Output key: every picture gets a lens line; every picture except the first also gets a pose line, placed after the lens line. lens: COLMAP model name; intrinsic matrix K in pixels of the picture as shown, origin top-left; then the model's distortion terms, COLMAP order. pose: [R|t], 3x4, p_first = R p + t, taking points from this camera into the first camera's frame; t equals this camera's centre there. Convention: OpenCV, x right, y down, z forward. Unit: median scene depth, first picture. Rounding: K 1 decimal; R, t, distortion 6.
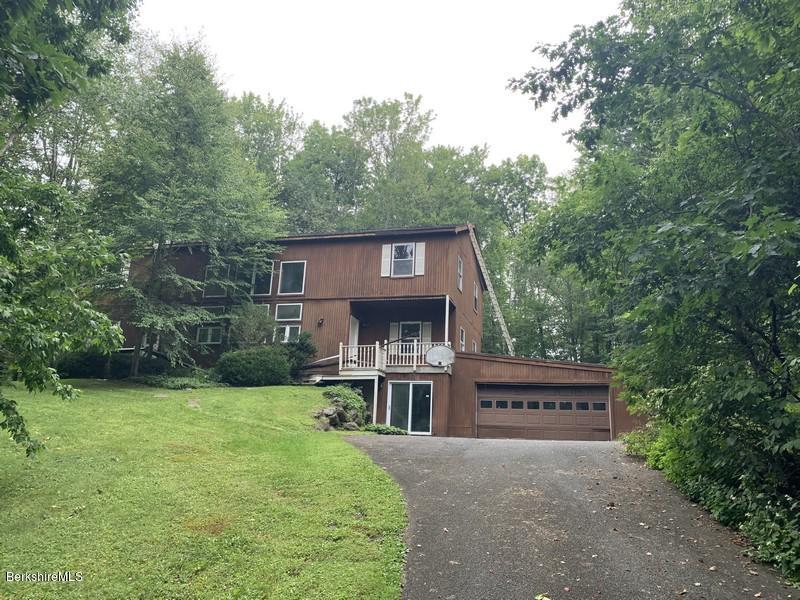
lens RADIAL K [[611.1, 0, 418.4], [0, 611.1, 303.0], [0, 0, 1]] dist [0.046371, -0.058828]
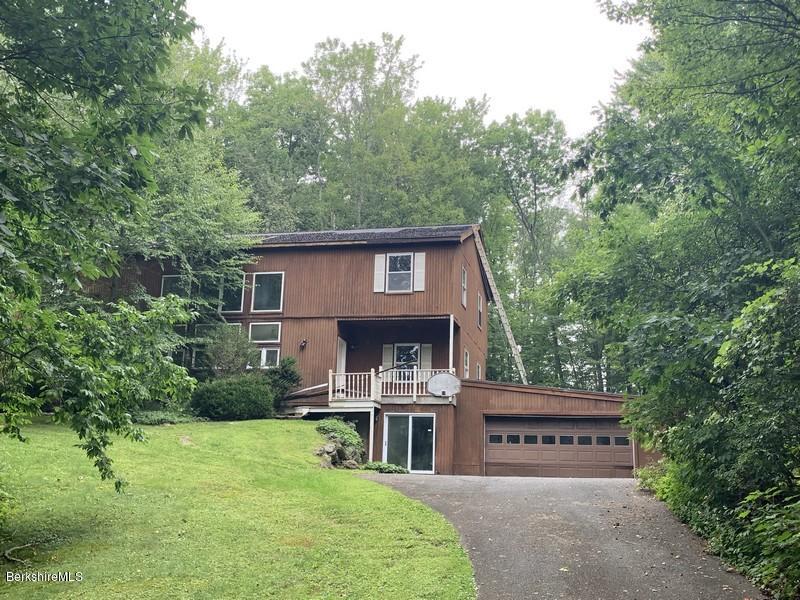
lens RADIAL K [[998.5, 0, 400.0], [0, 998.5, 300.0], [0, 0, 1]] dist [0.067515, 0.027863]
pose [[0.998911, 0.000477, 0.046656, -0.091671], [-0.002053, 0.999428, 0.033743, -0.080949], [-0.046614, -0.033802, 0.998341, -0.414730]]
